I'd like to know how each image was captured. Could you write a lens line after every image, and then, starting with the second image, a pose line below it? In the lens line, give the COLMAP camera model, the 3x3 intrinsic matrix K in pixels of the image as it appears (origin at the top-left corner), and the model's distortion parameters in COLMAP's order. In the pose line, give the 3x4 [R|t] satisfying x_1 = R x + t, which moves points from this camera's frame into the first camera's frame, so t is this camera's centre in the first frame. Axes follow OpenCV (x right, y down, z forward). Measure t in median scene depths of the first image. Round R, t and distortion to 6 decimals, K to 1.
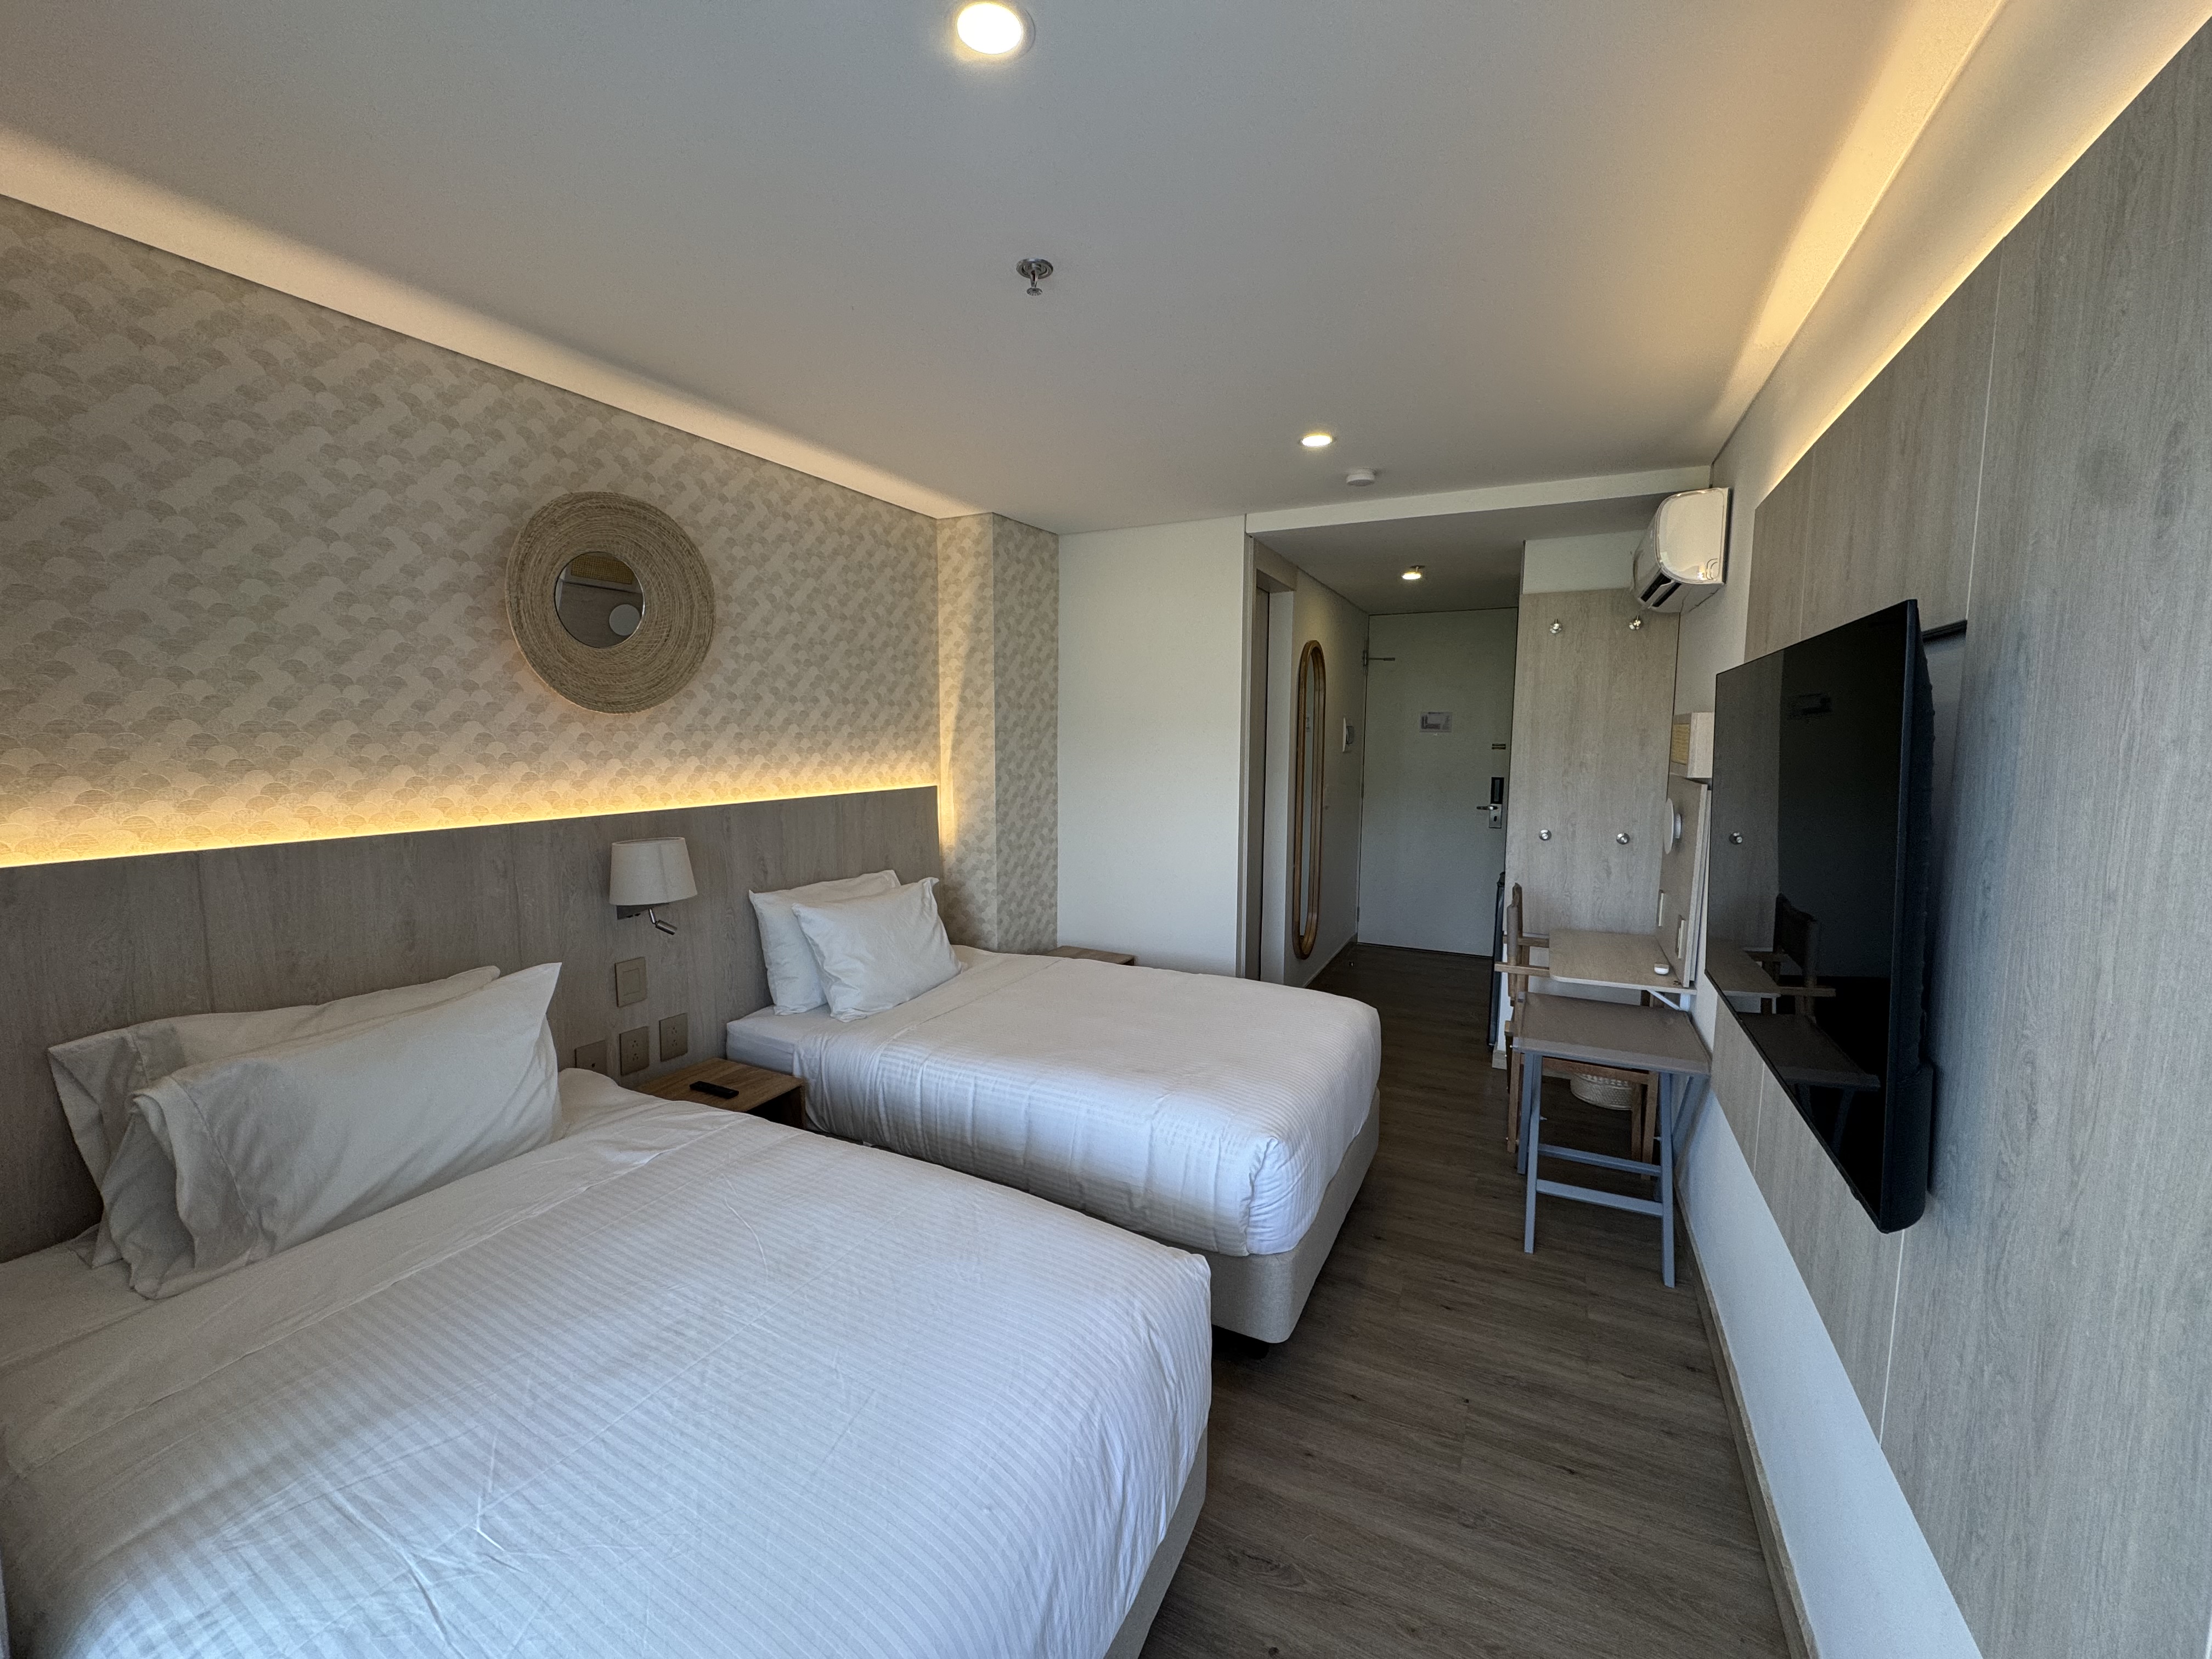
lens RADIAL K [[886.4, 0, 1102.3], [0, 886.4, 834.4], [0, 0, 1]] dist [-0.004756, 0.001326]
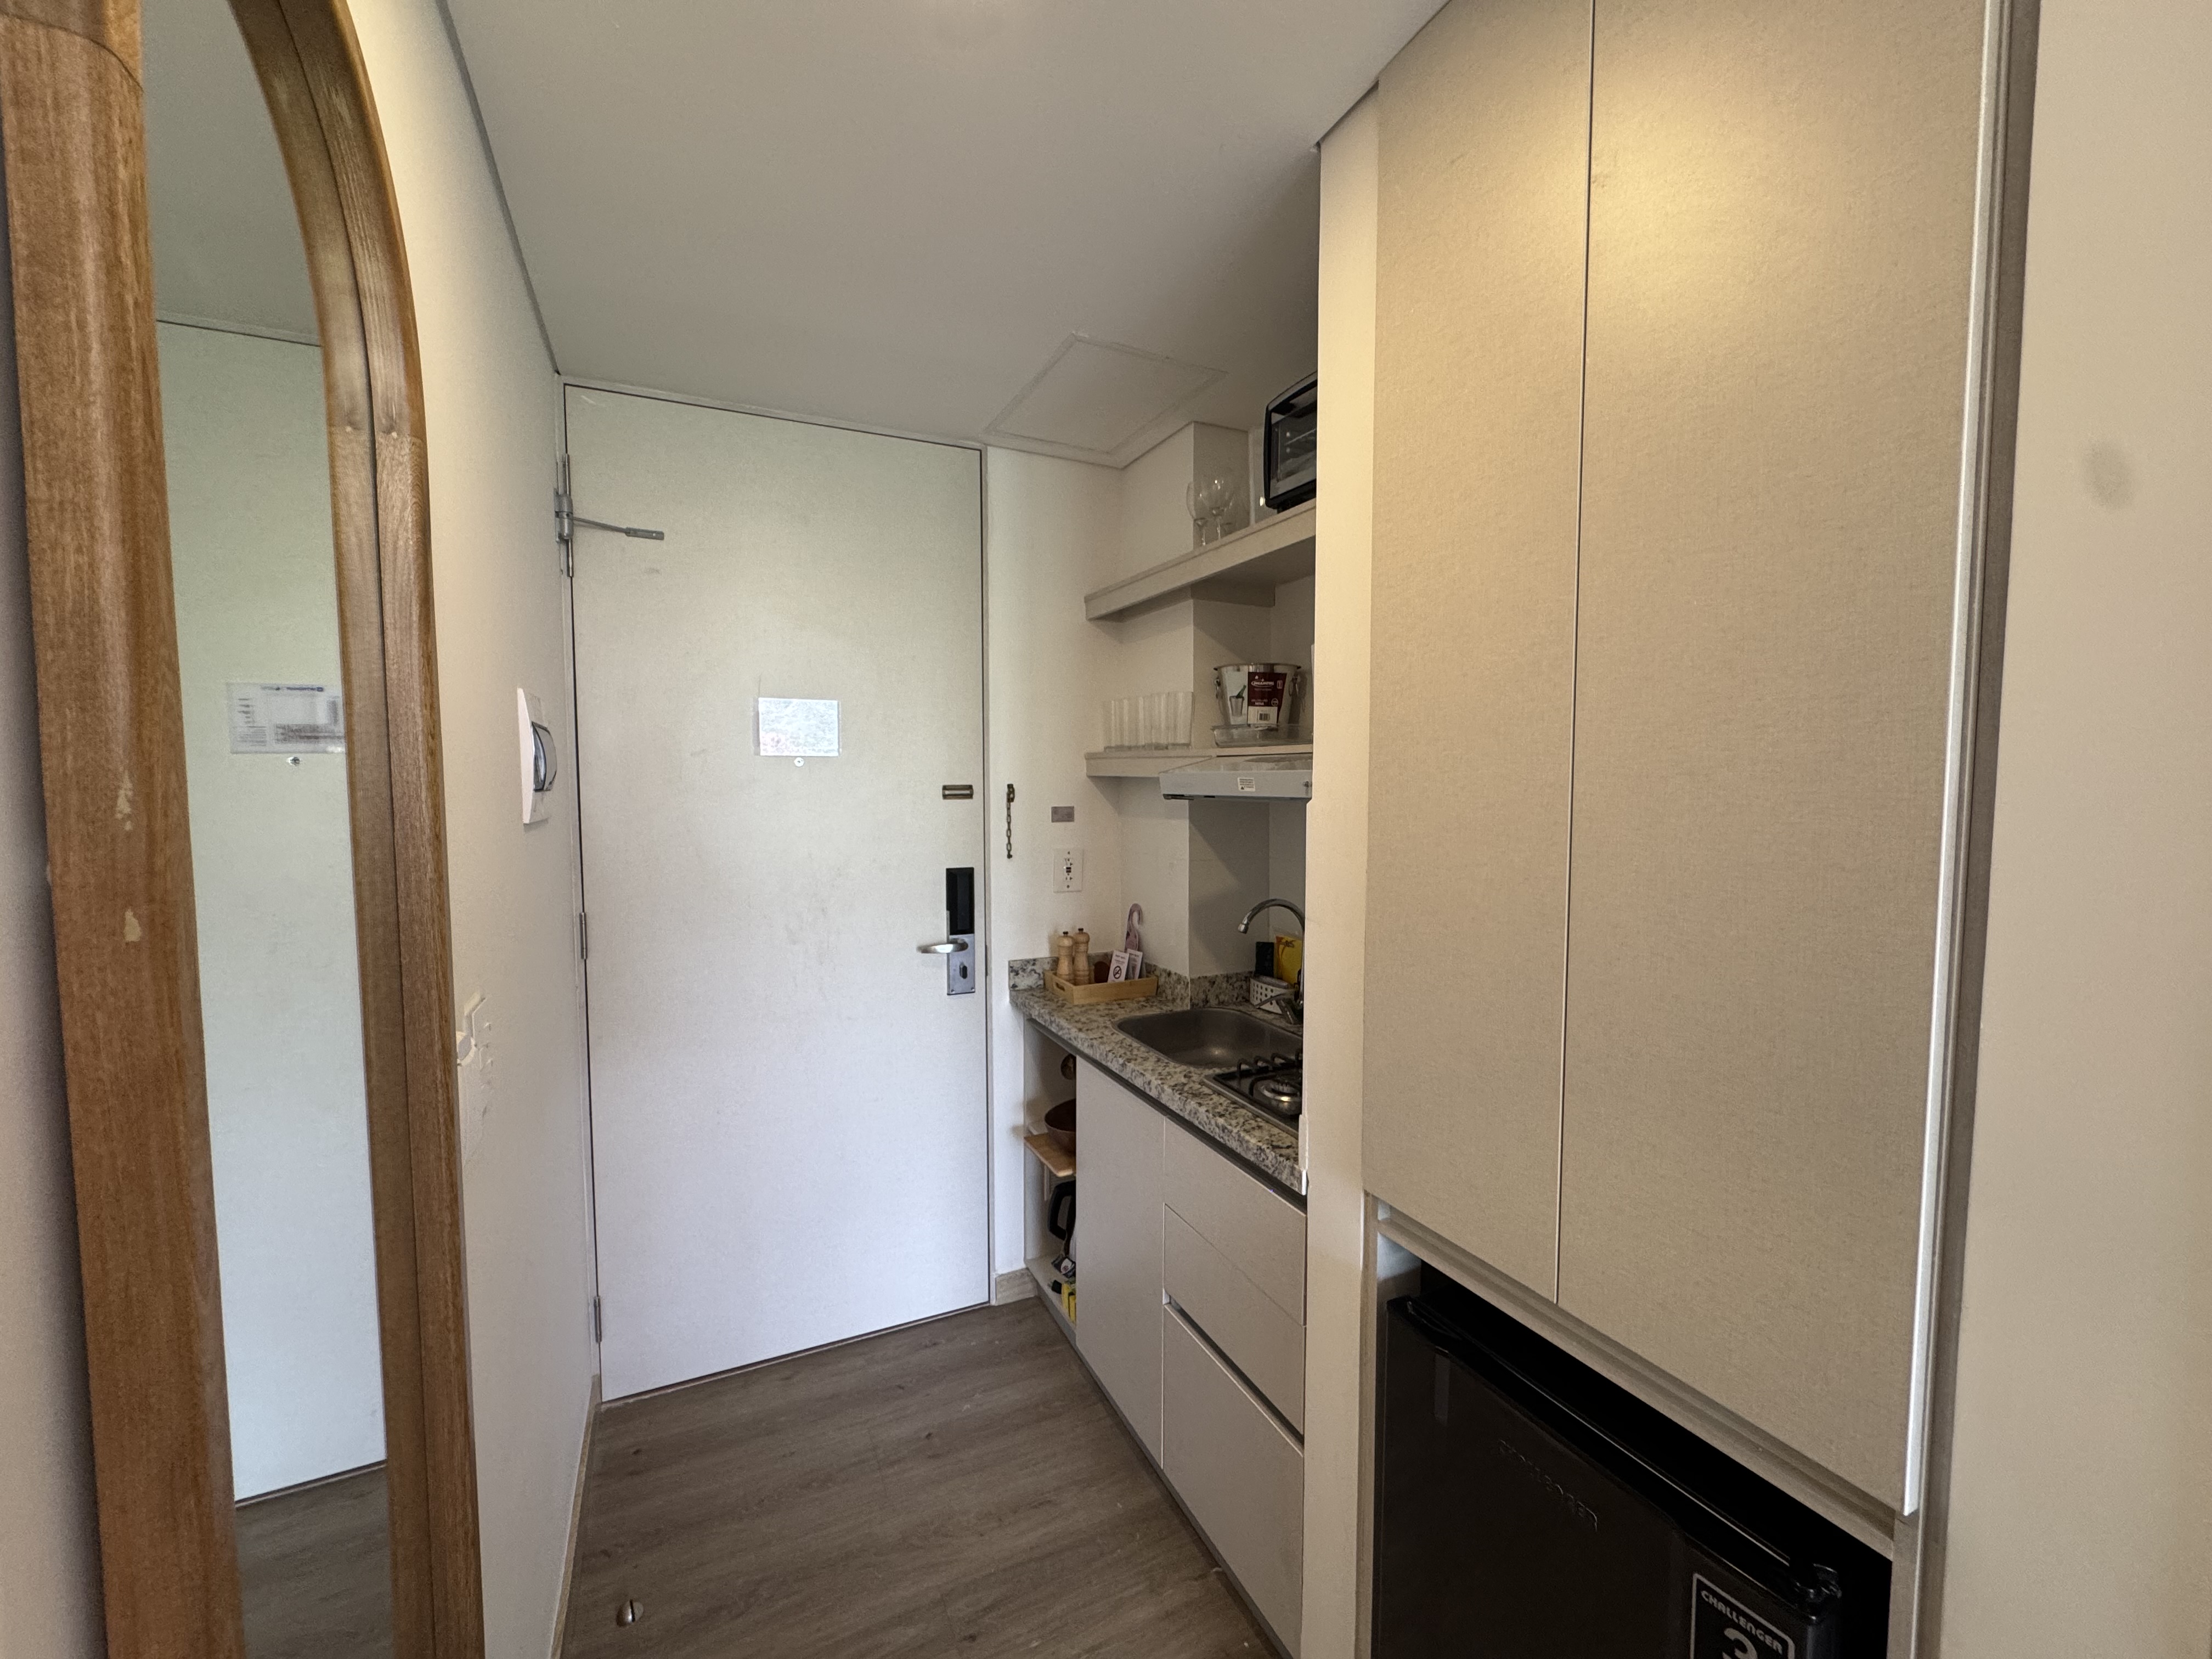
lens RADIAL K [[886.4, 0, 1105.0], [0, 886.4, 824.6], [0, 0, 1]] dist [-0.004756, 0.001326]
pose [[0.614243, -0.049442, 0.787567, 0.269099], [0.096853, 0.995213, -0.013060, -0.113660], [-0.783151, 0.084300, 0.616091, 1.098456]]
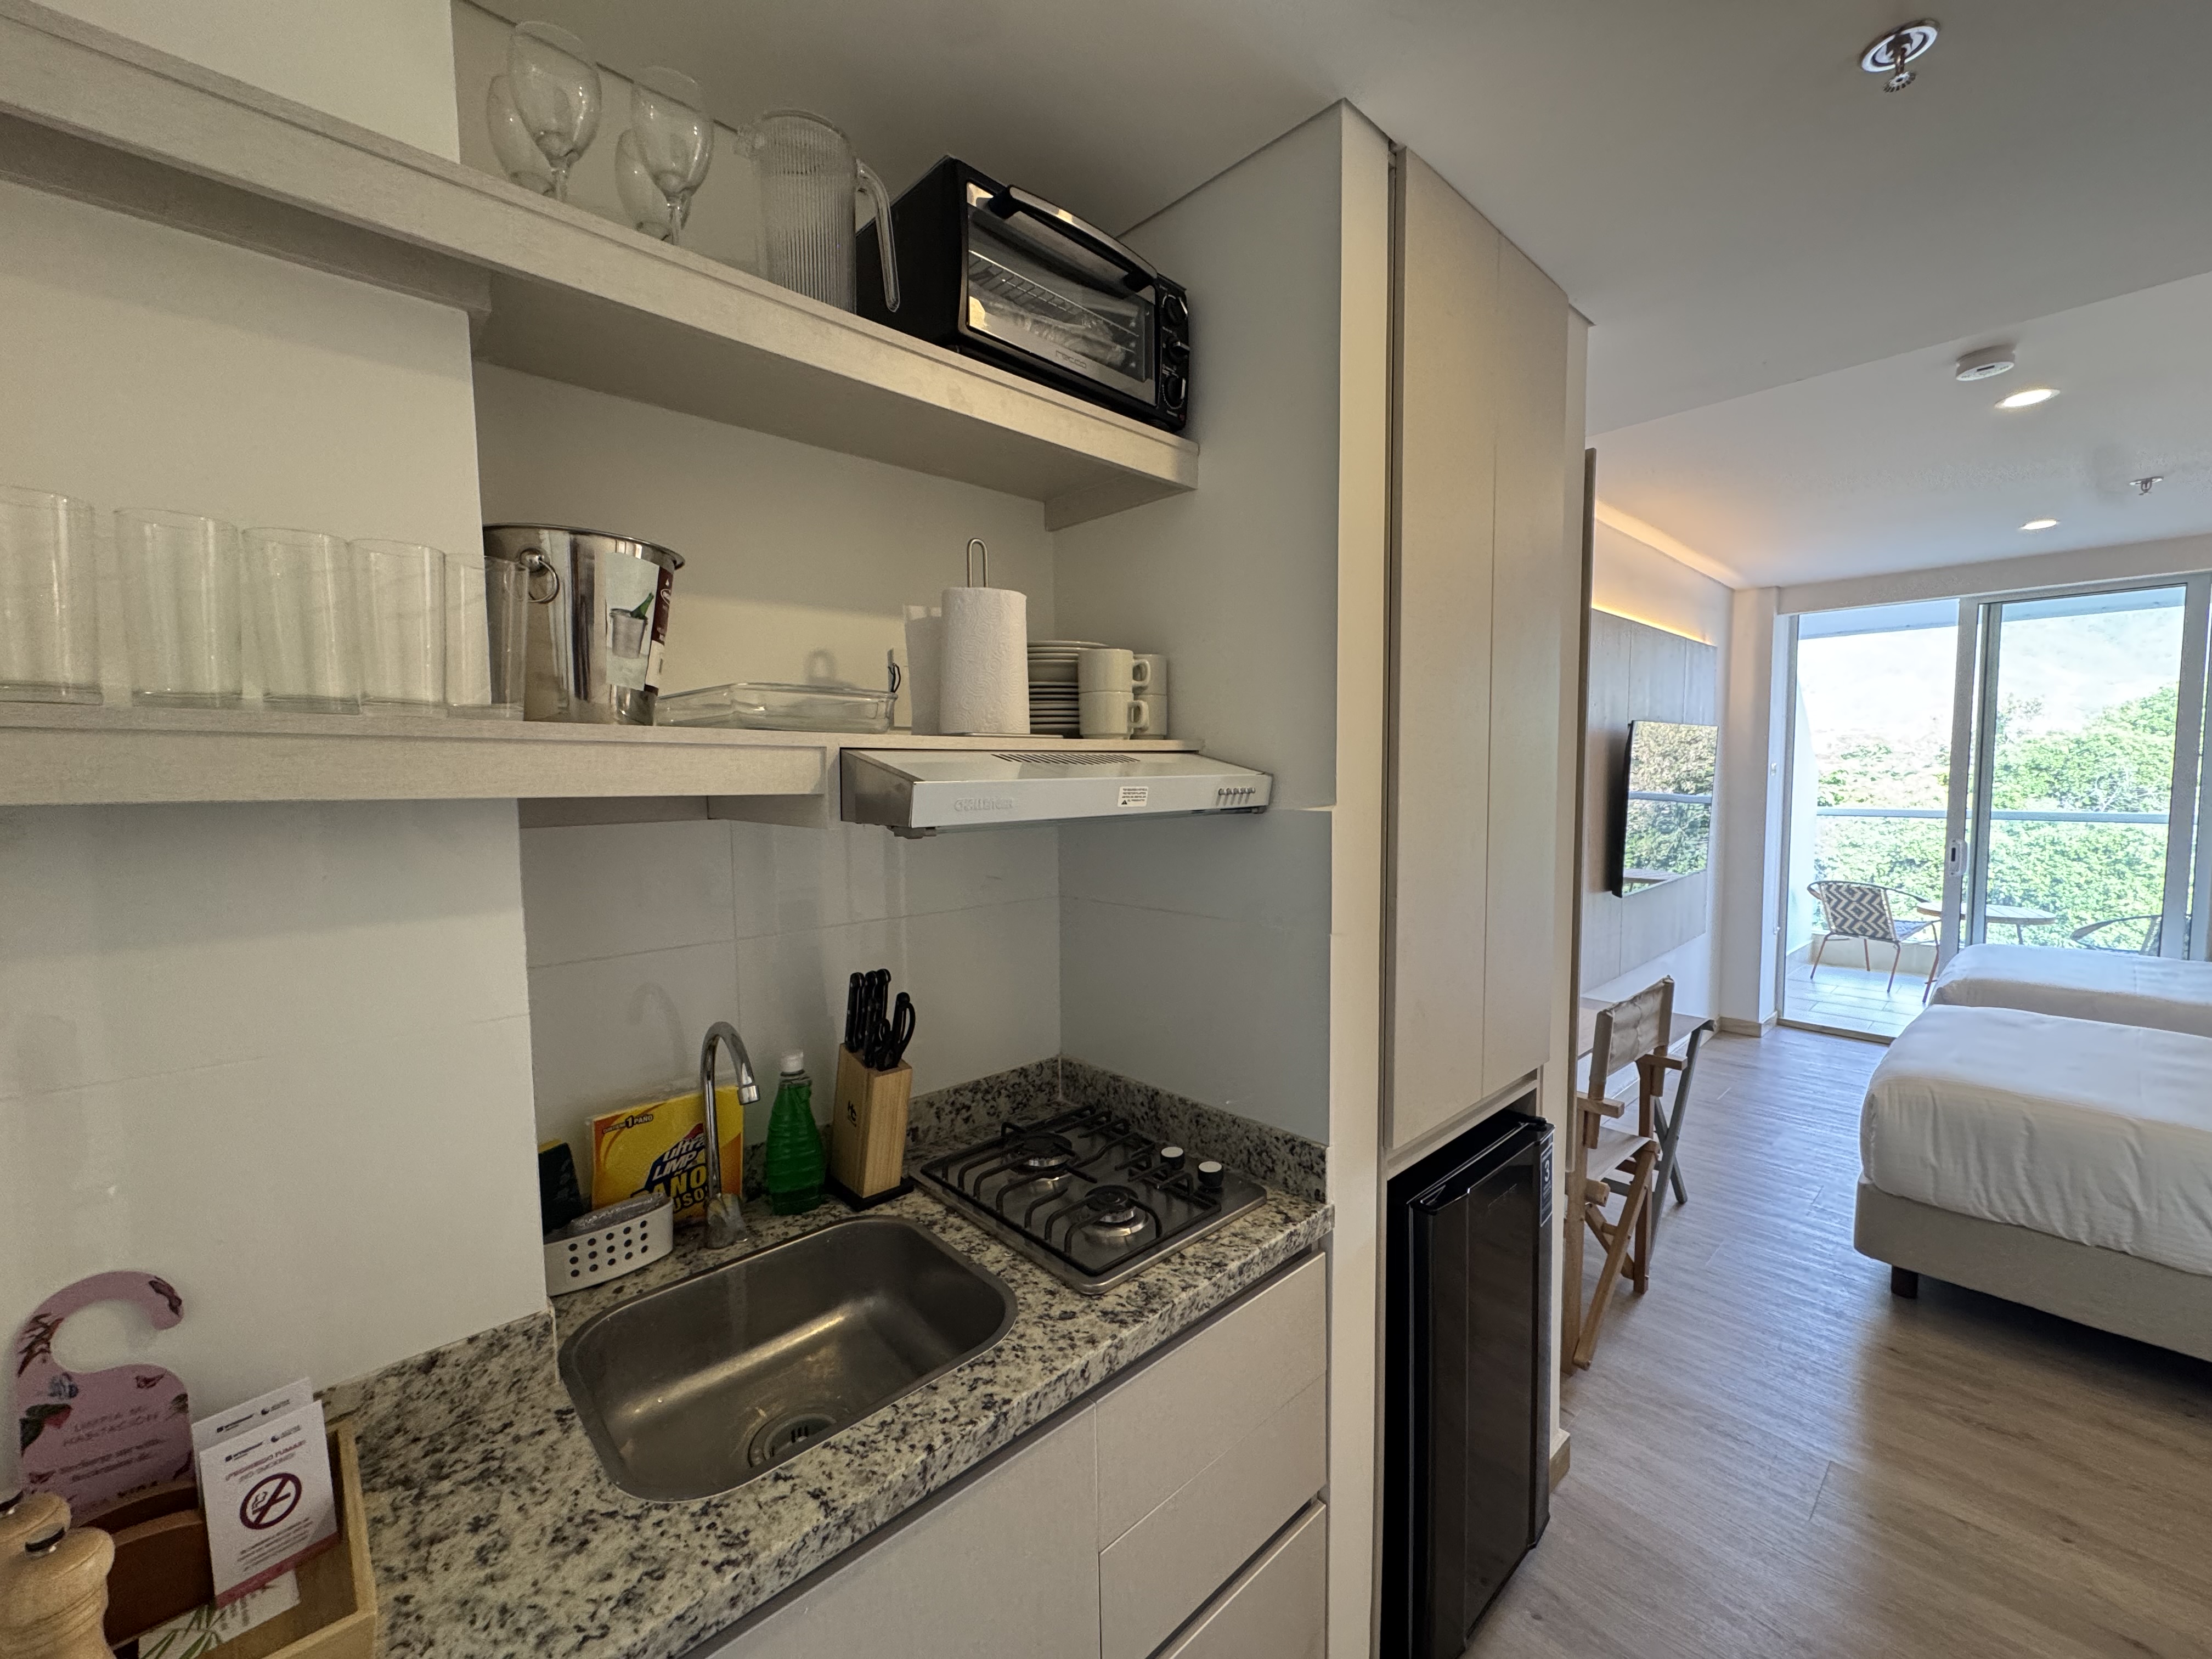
lens RADIAL K [[886.4, 0, 1104.4], [0, 886.4, 824.1], [0, 0, 1]] dist [-0.004756, 0.001326]
pose [[-0.934673, -0.019490, 0.354975, 0.549949], [0.045479, 0.983737, 0.173763, -0.172238], [-0.352589, 0.178556, -0.918585, 1.566574]]
